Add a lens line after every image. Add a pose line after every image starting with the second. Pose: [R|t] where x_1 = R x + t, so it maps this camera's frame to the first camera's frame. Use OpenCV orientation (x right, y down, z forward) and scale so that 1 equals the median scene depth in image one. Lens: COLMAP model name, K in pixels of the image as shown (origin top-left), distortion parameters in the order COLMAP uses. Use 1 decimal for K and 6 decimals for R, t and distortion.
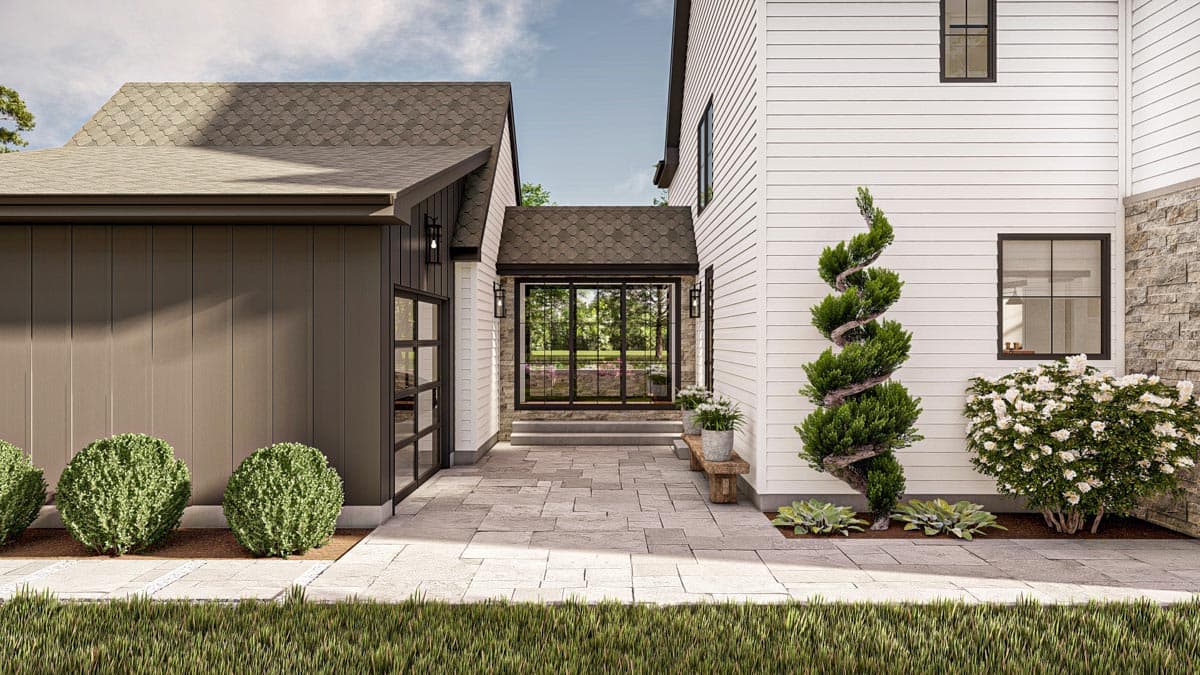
lens RADIAL K [[488.5, 0, 595.2], [0, 488.5, 339.8], [0, 0, 1]] dist [0.000949, 0.000219]
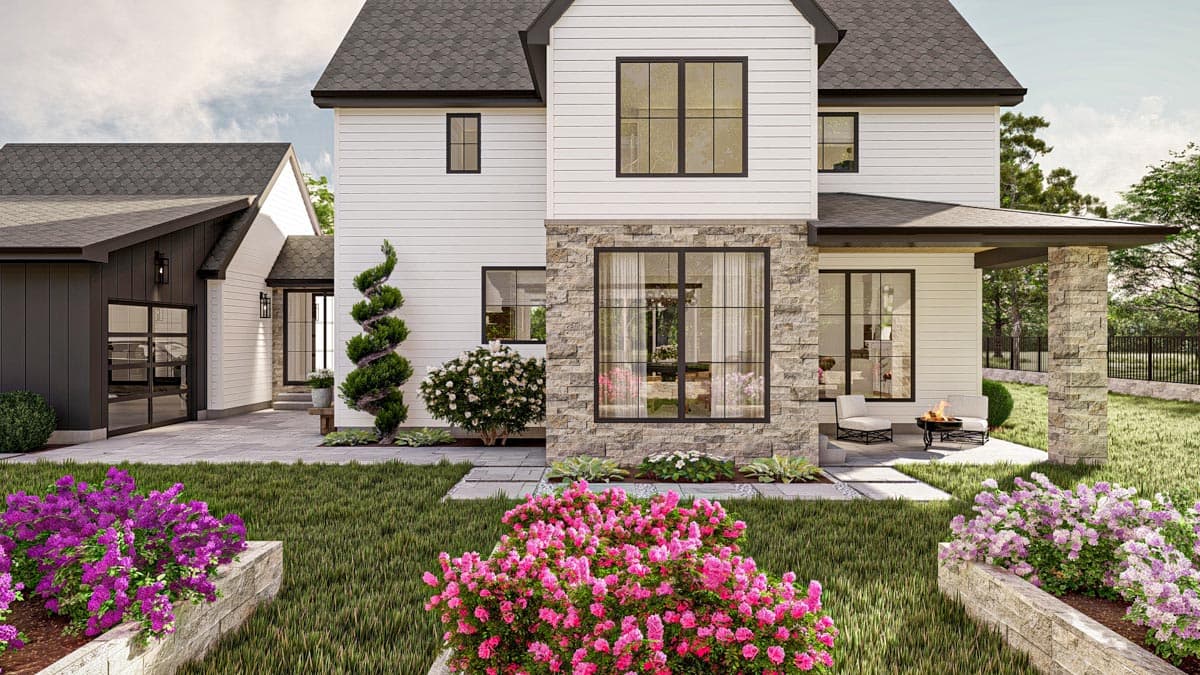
lens RADIAL K [[488.5, 0, 607.1], [0, 488.5, 335.8], [0, 0, 1]] dist [0.000949, 0.000219]
pose [[0.999483, -0.012006, 0.029839, 0.864273], [0.012398, 0.999839, -0.012956, 0.041272], [-0.029679, 0.013320, 0.999471, -0.488473]]
